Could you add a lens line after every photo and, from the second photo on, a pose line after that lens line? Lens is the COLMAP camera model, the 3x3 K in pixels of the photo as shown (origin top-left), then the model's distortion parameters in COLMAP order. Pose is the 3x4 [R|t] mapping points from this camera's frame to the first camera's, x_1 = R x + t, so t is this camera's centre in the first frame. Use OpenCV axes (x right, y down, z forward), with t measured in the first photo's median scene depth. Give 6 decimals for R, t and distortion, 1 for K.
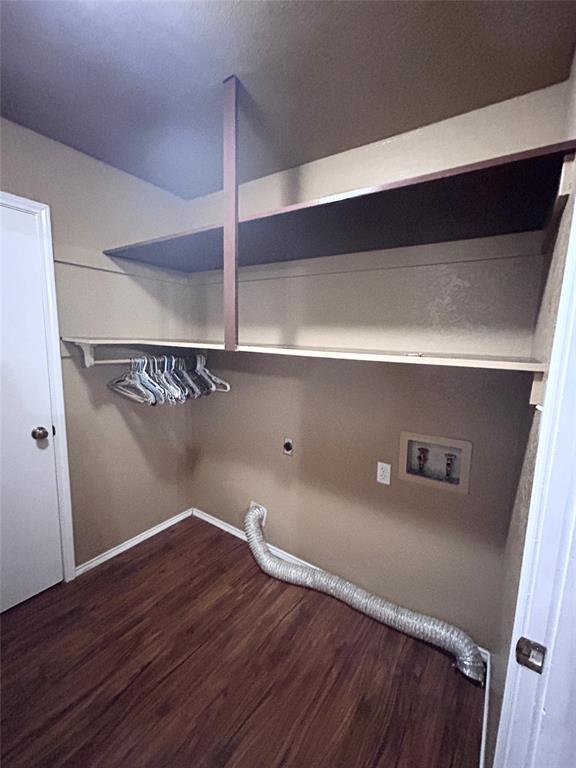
lens RADIAL K [[311.2, 0, 287.9], [0, 311.2, 381.1], [0, 0, 1]] dist [0.000966, 0.000872]
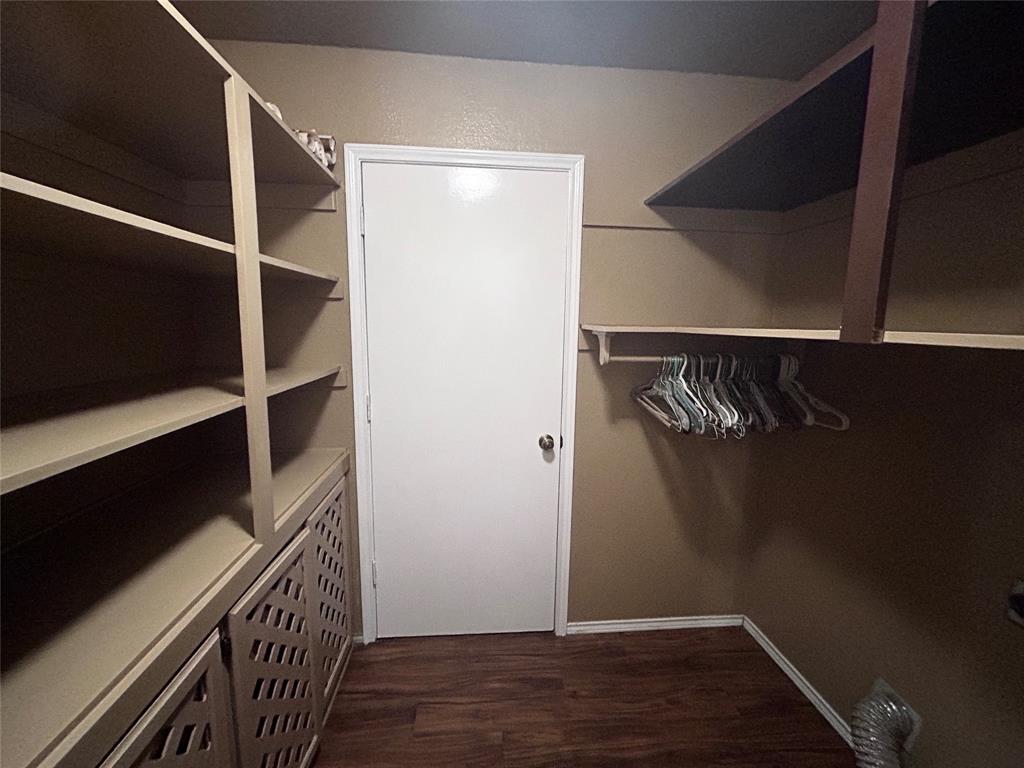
lens RADIAL K [[414.9, 0, 510.7], [0, 414.9, 381.4], [0, 0, 1]] dist [0.000966, 0.000872]
pose [[0.631207, 0.087885, -0.770620, -0.029727], [-0.104383, 0.994146, 0.027879, -0.009713], [0.768559, 0.062842, 0.636685, 0.195981]]
